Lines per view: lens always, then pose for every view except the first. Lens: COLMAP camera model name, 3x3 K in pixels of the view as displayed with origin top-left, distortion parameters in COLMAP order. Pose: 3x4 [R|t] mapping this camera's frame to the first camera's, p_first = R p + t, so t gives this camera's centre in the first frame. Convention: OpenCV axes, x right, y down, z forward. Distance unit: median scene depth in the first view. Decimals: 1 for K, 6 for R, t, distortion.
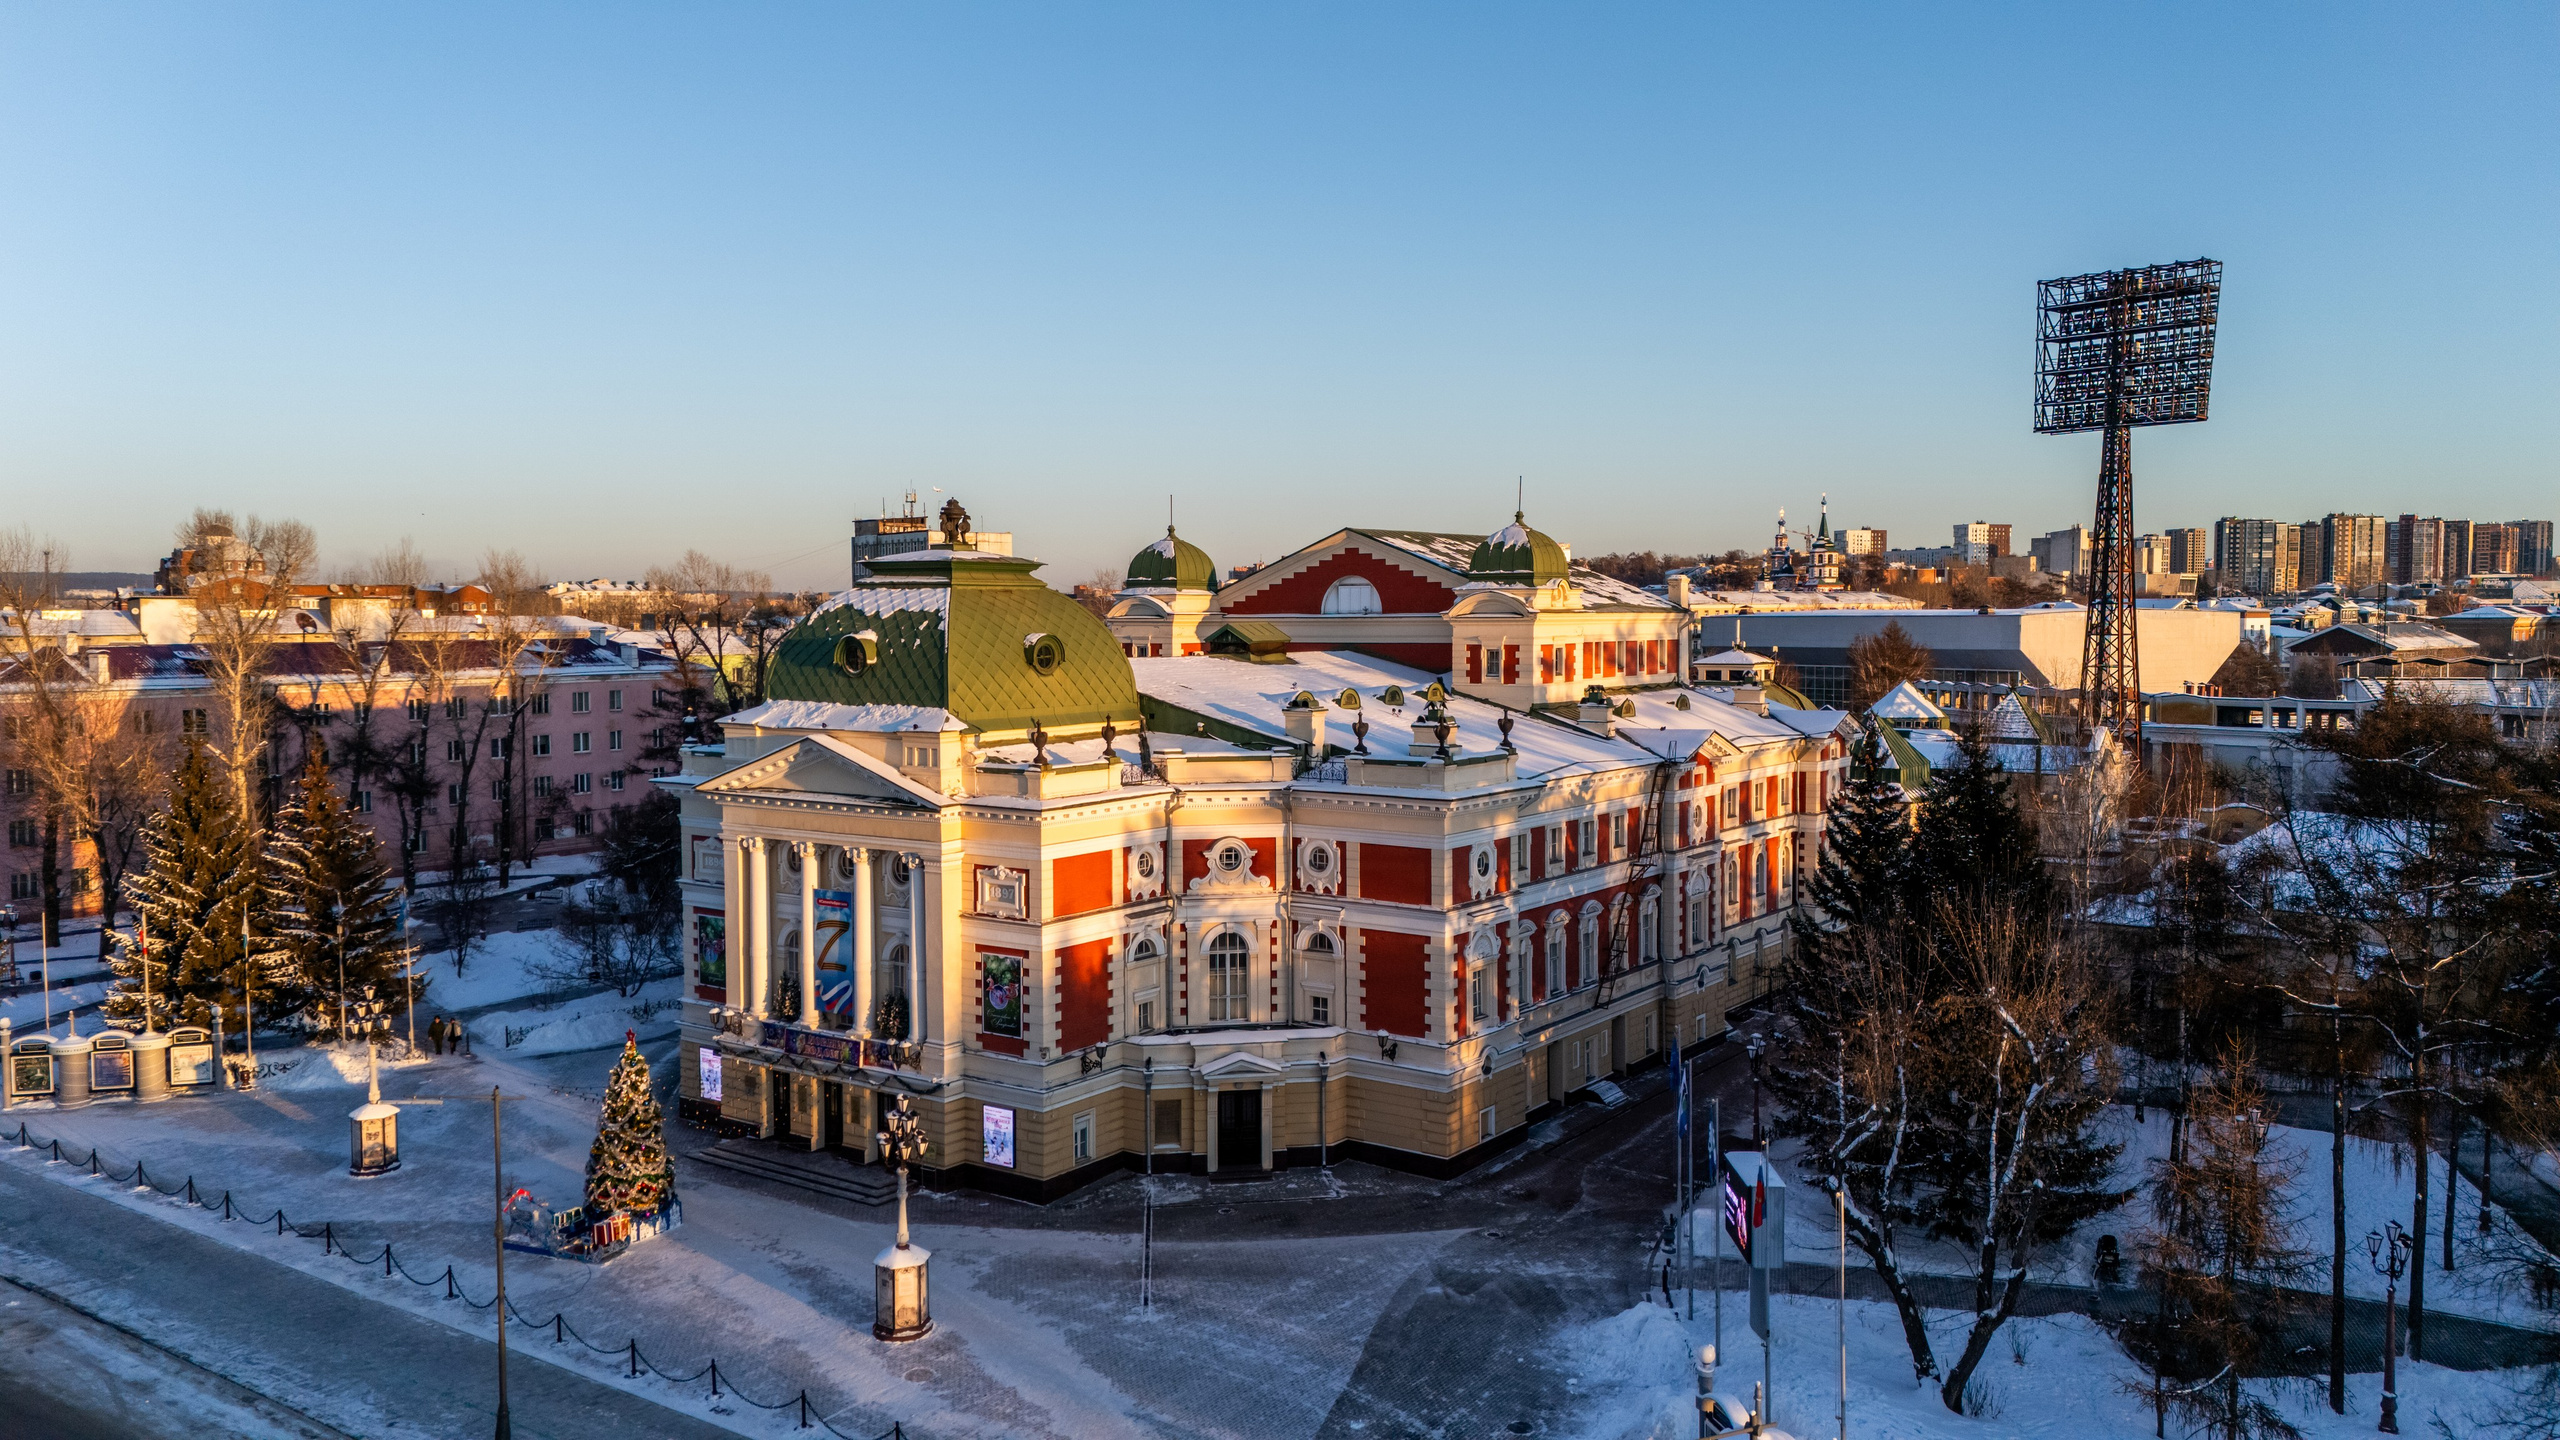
lens RADIAL K [[1872.0, 0, 1280.0], [0, 1872.0, 720.0], [0, 0, 1]] dist [0.099727, -0.093781]
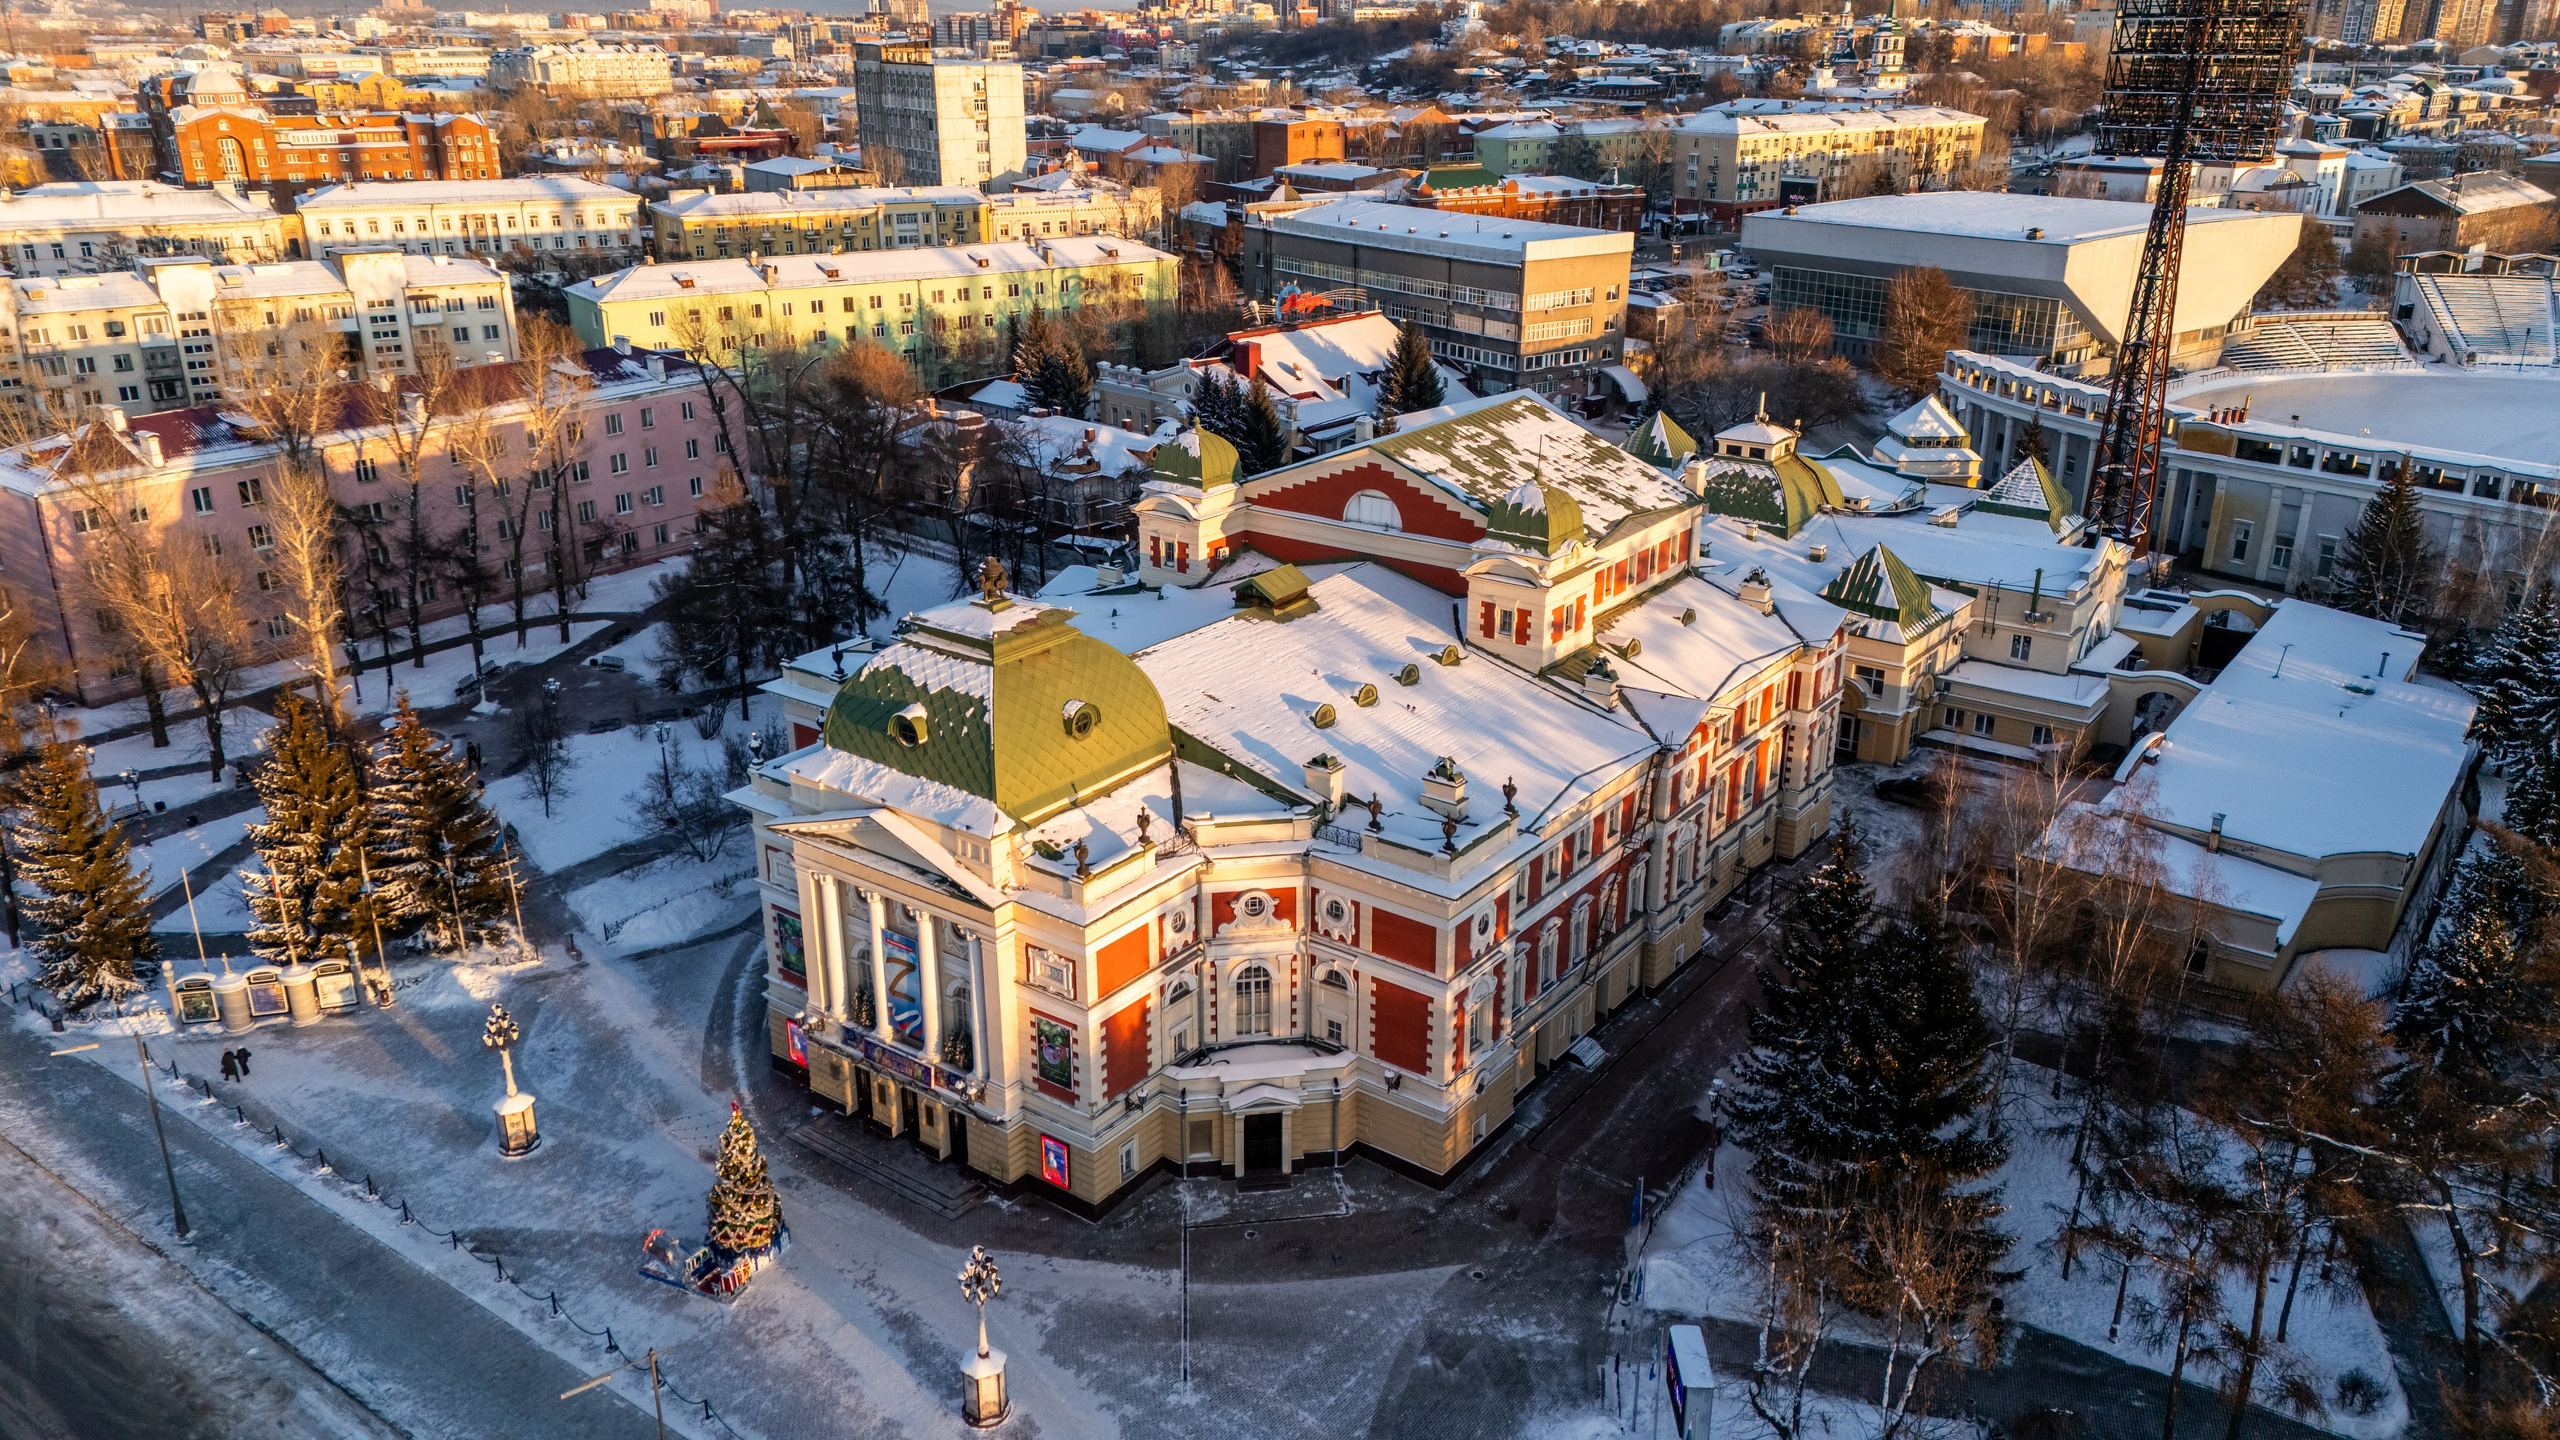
lens RADIAL K [[1872.0, 0, 1280.0], [0, 1872.0, 720.0], [0, 0, 1]] dist [0.099727, -0.093781]
pose [[0.999901, 0.008351, -0.011300, -0.000194], [-0.004614, 0.954754, 0.297359, -0.362735], [0.013272, -0.297278, 0.954699, -0.023166]]
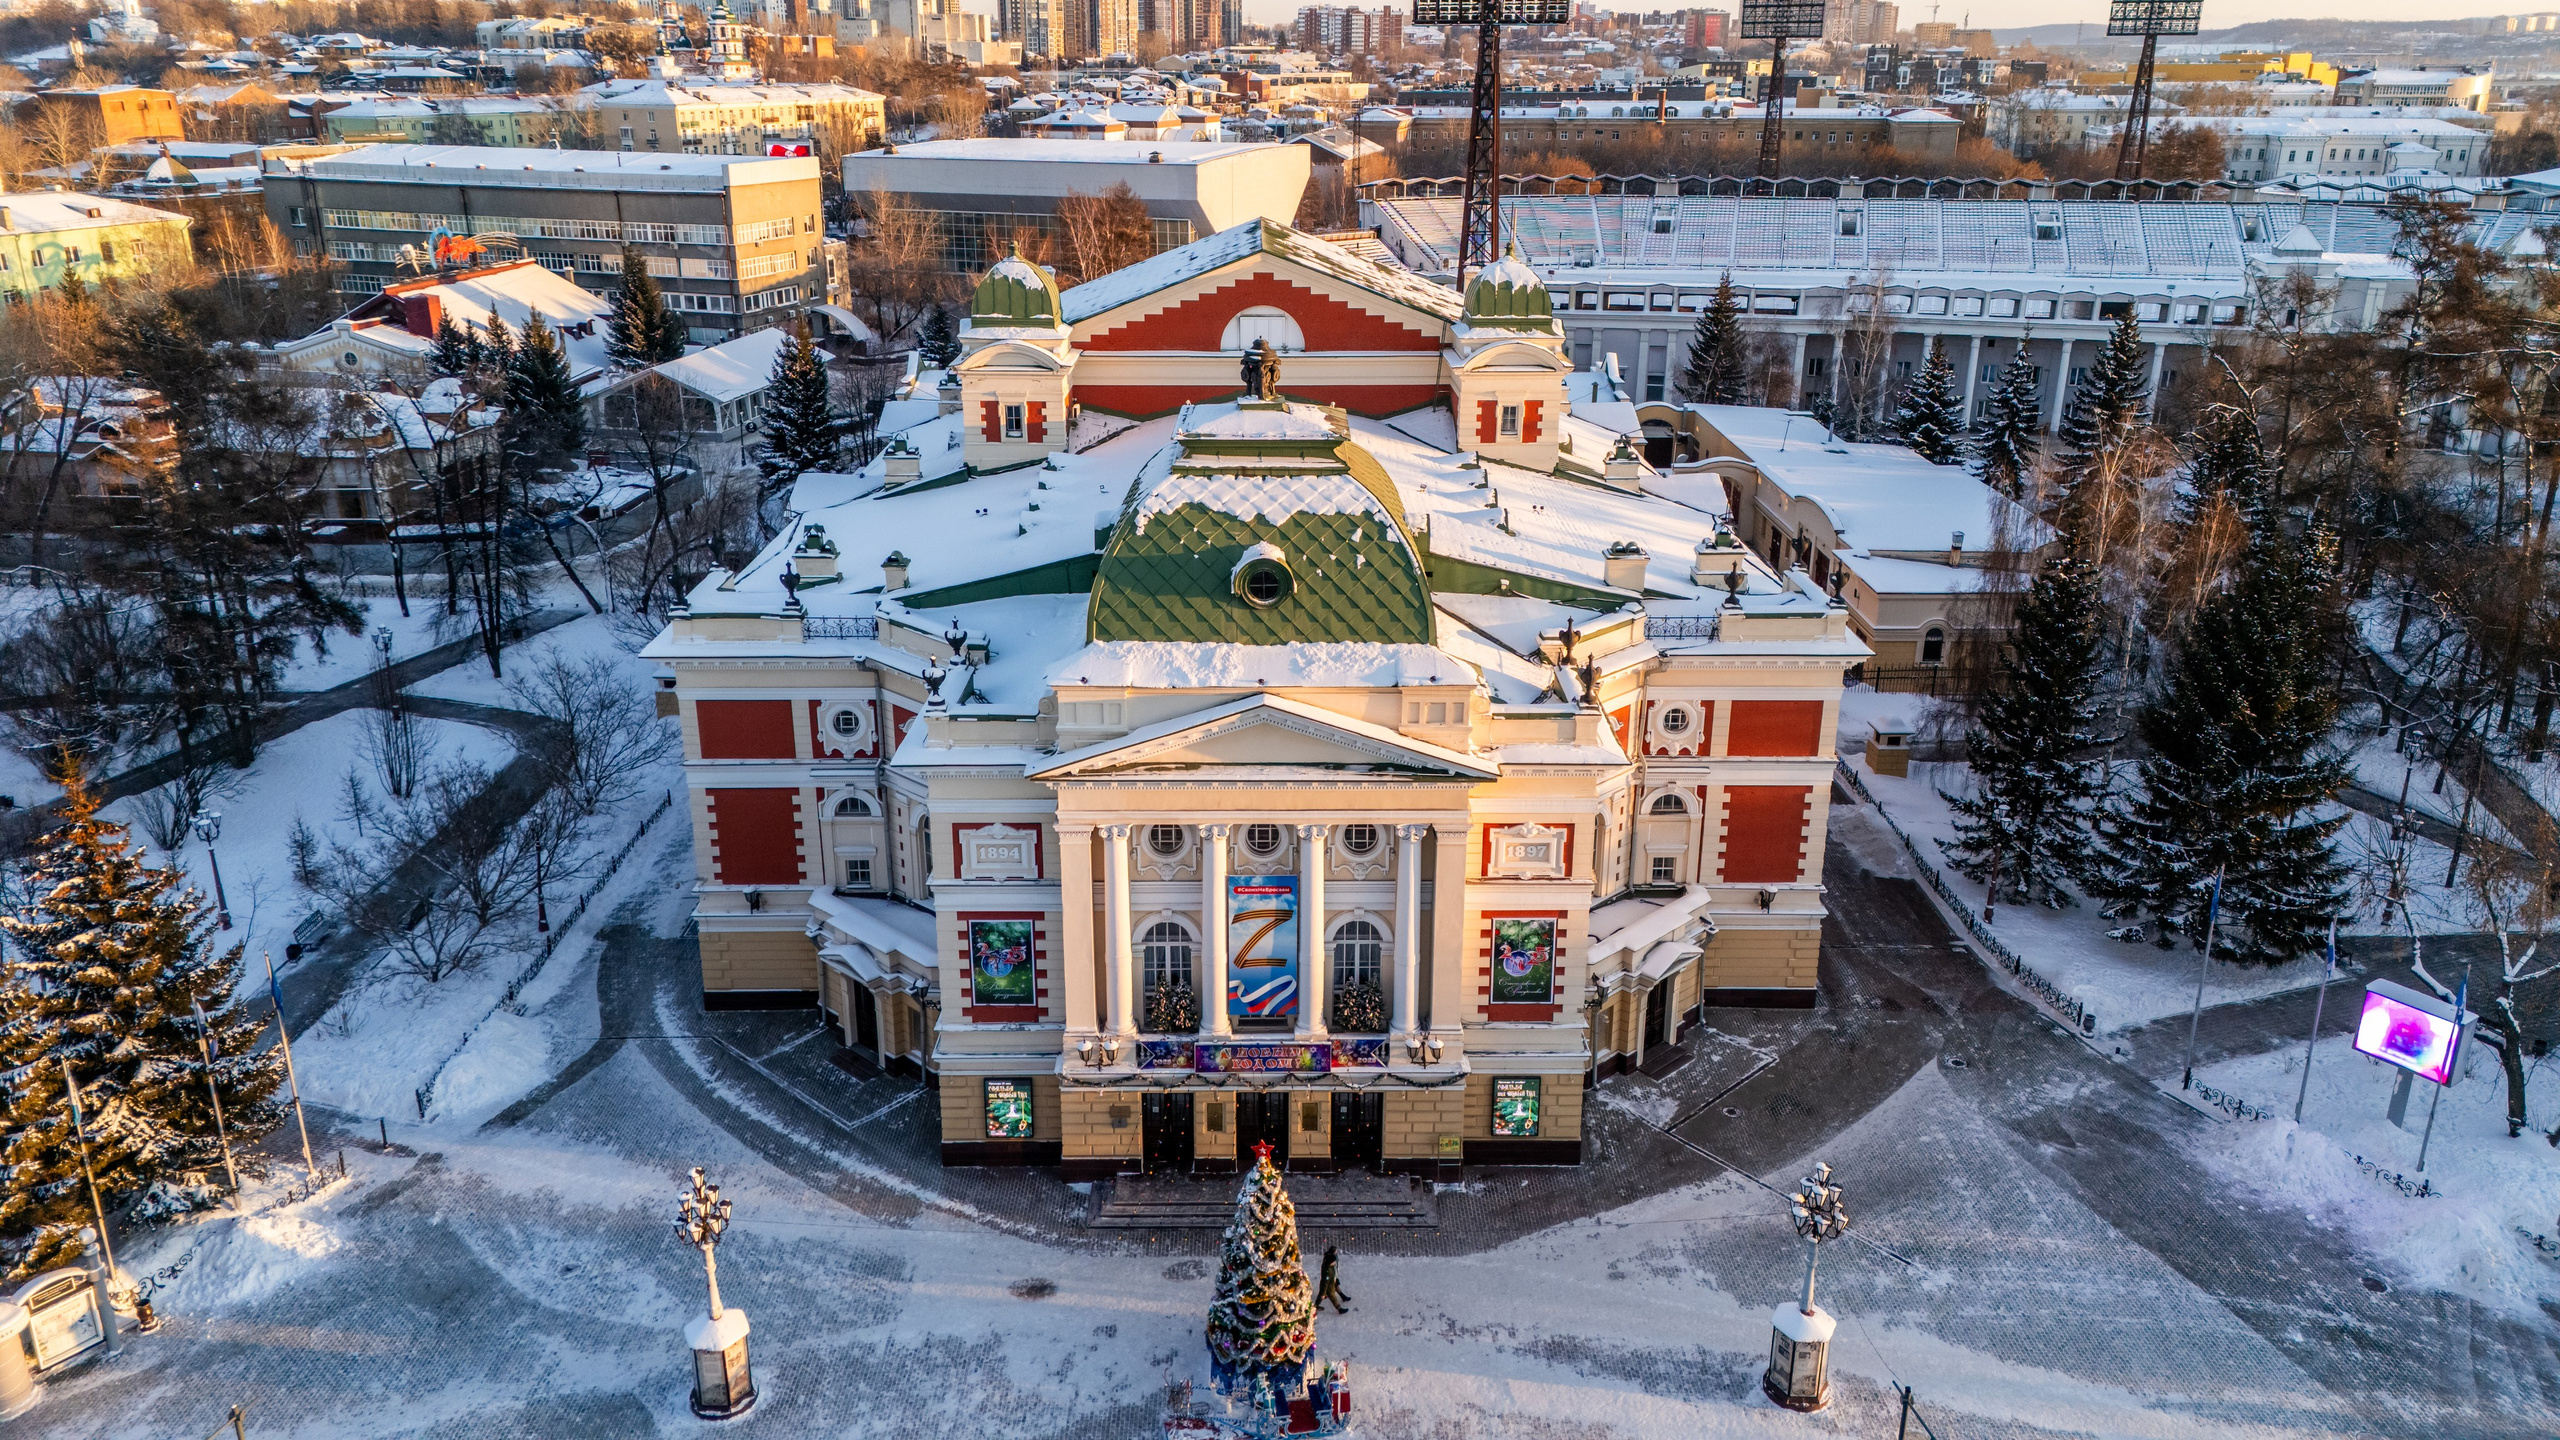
lens RADIAL K [[1874.6, 0, 1280.0], [0, 1874.6, 720.0], [0, 0, 1]] dist [0.065977, -0.038811]
pose [[0.803656, -0.192962, 0.562941, -0.662858], [0.026979, 0.956811, 0.289455, -0.201137], [-0.594482, -0.217435, 0.774153, 0.396364]]
